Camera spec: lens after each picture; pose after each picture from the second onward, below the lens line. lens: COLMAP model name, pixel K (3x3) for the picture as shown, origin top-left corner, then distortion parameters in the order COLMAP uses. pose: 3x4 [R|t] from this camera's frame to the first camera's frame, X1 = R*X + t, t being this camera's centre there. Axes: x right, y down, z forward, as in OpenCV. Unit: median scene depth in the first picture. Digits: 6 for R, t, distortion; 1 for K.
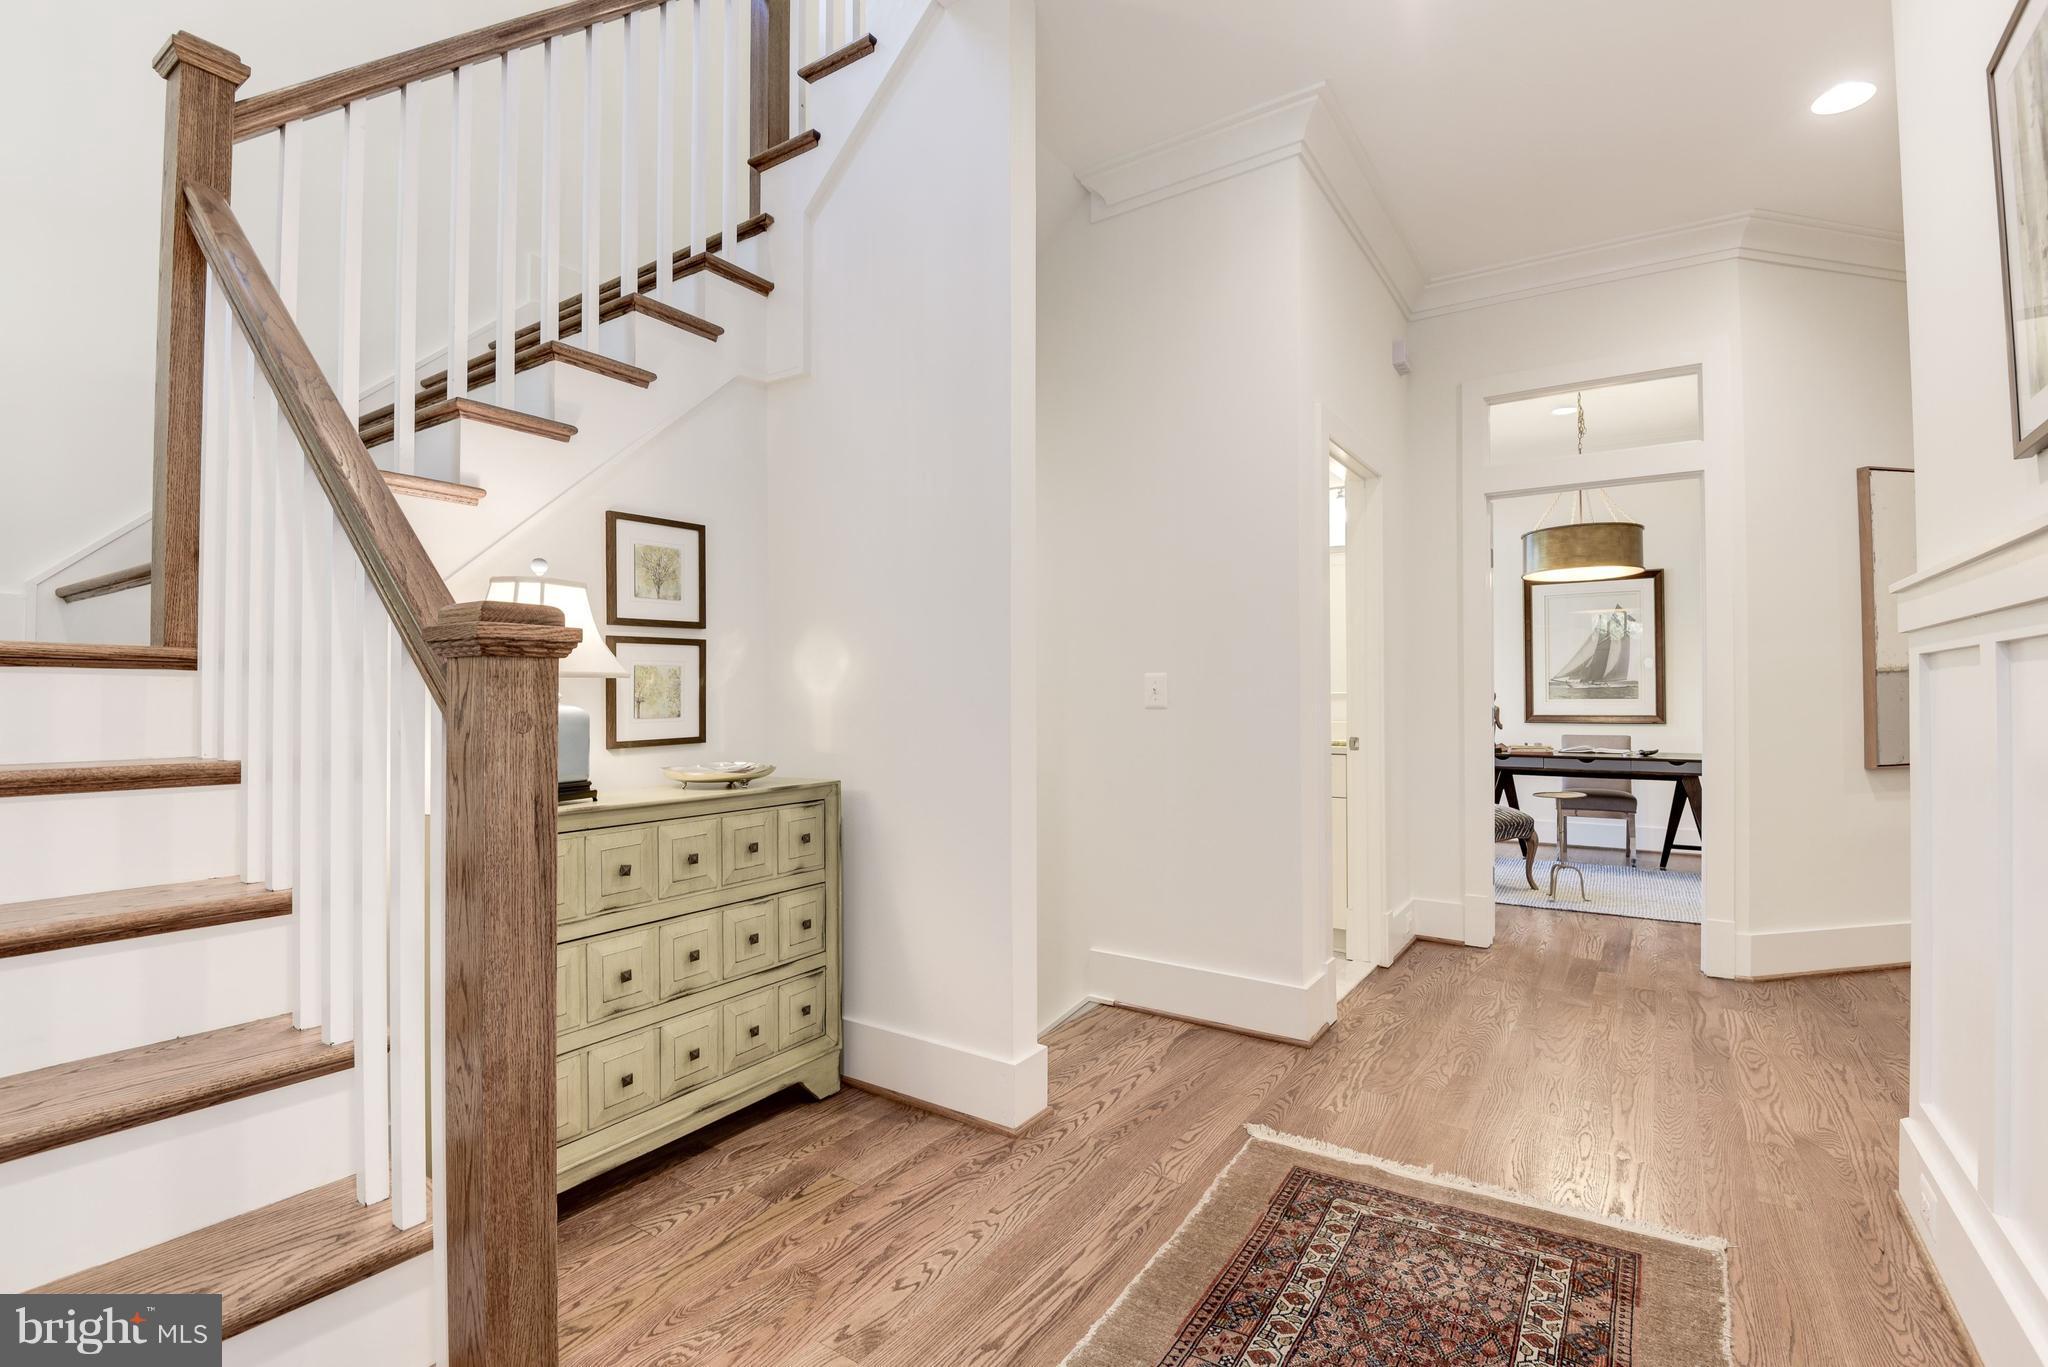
lens RADIAL K [[945.3, 0, 1035.8], [0, 945.3, 684.0], [0, 0, 1]] dist [0.000727, -0.023147]
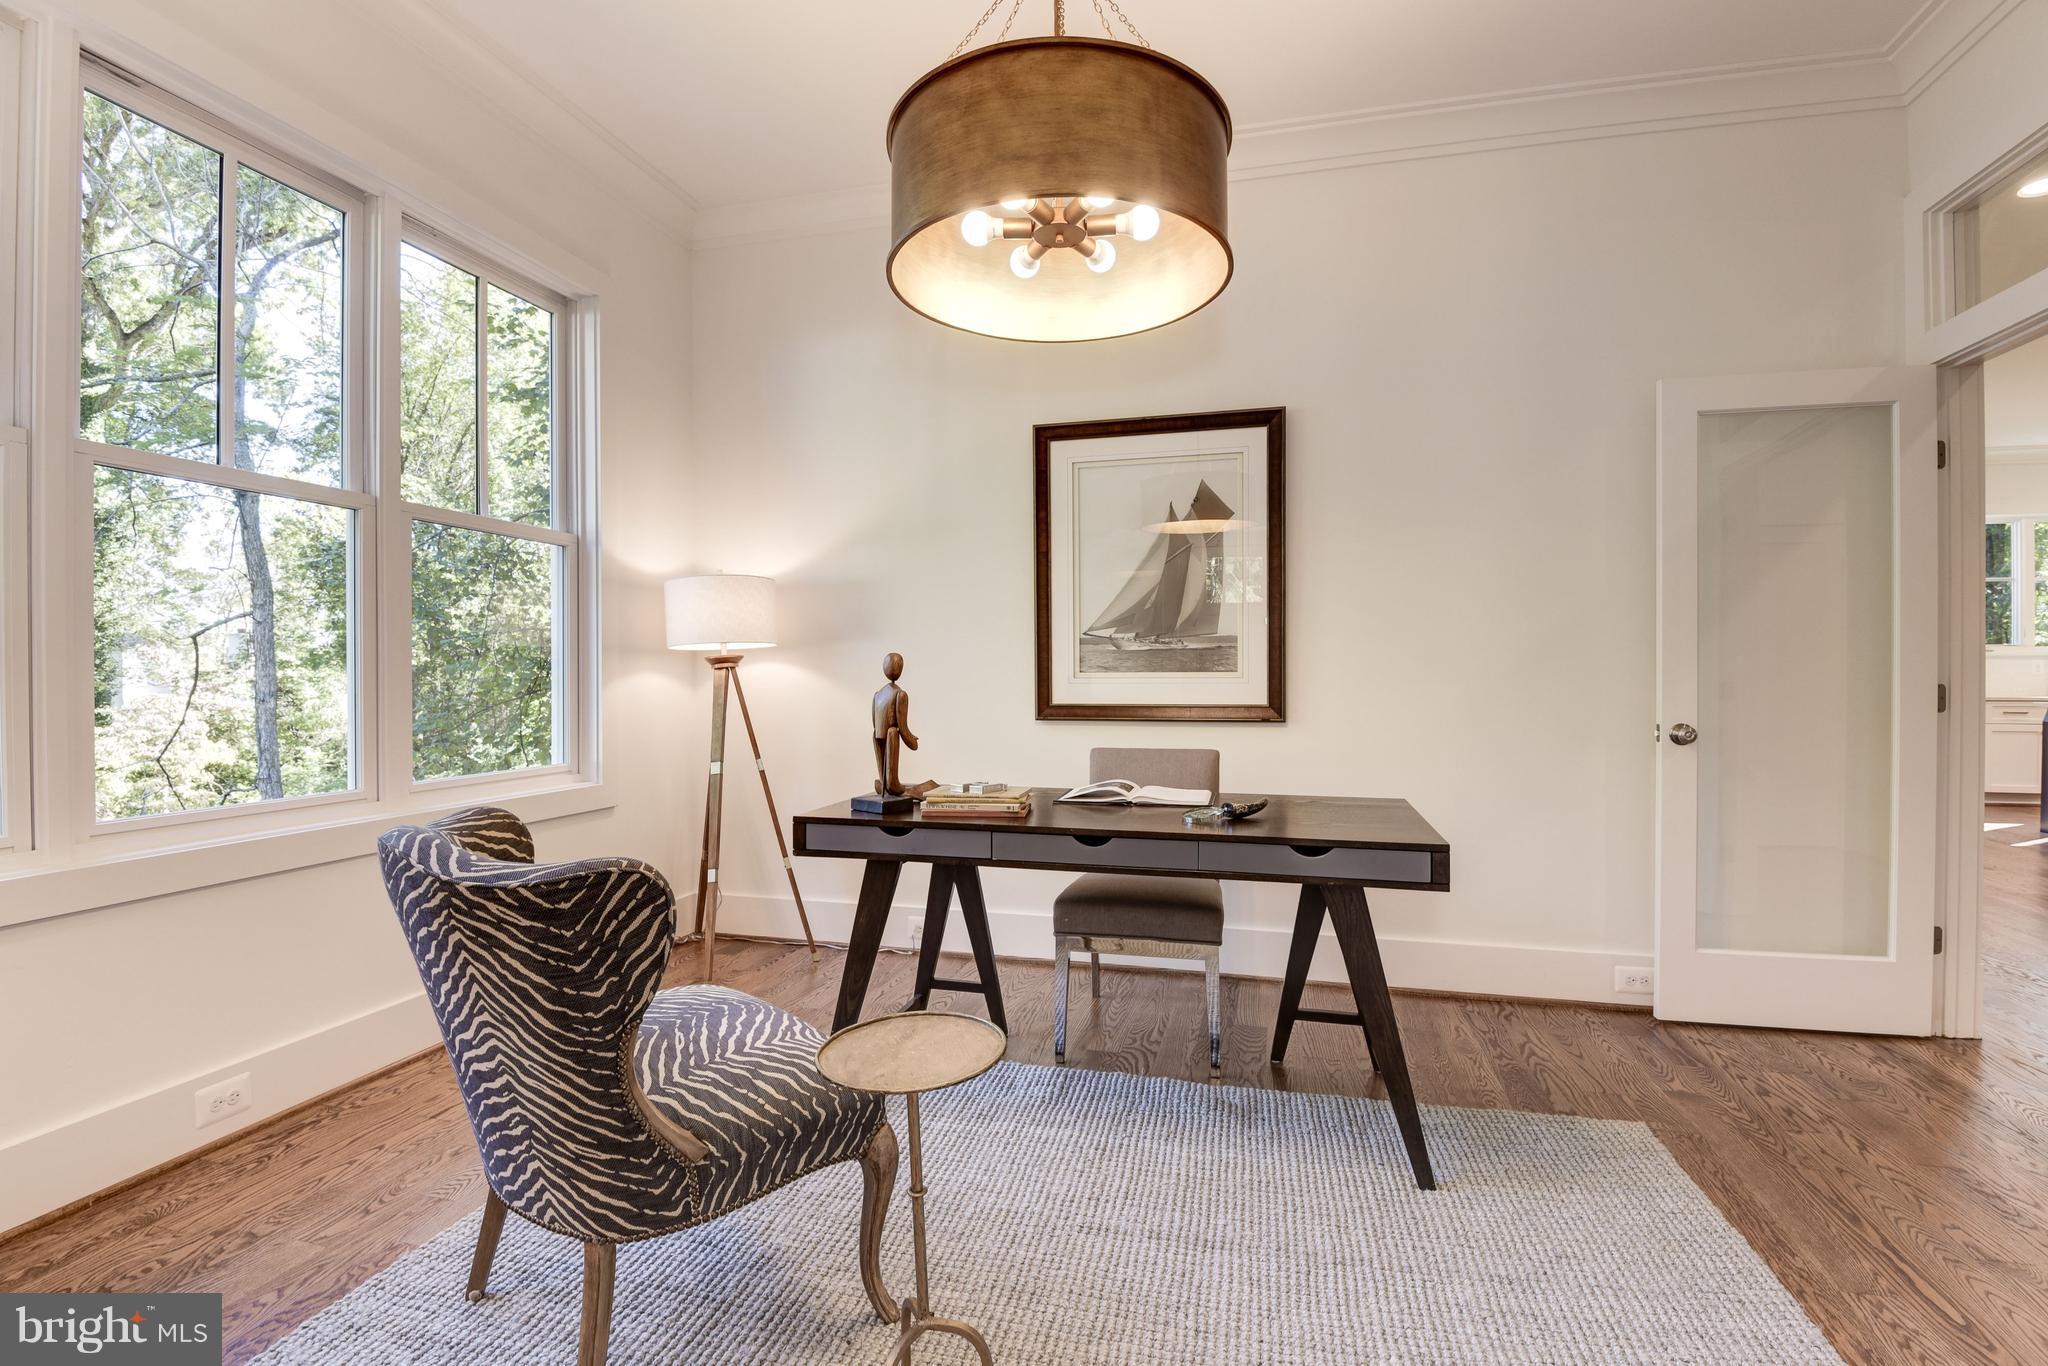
lens RADIAL K [[945.3, 0, 1035.8], [0, 945.3, 683.5], [0, 0, 1]] dist [0.000727, -0.023147]
pose [[0.946174, -0.004973, 0.323620, 0.384075], [-0.002473, 0.999742, 0.022595, 0.011184], [-0.323649, -0.022179, 0.945917, 0.572450]]
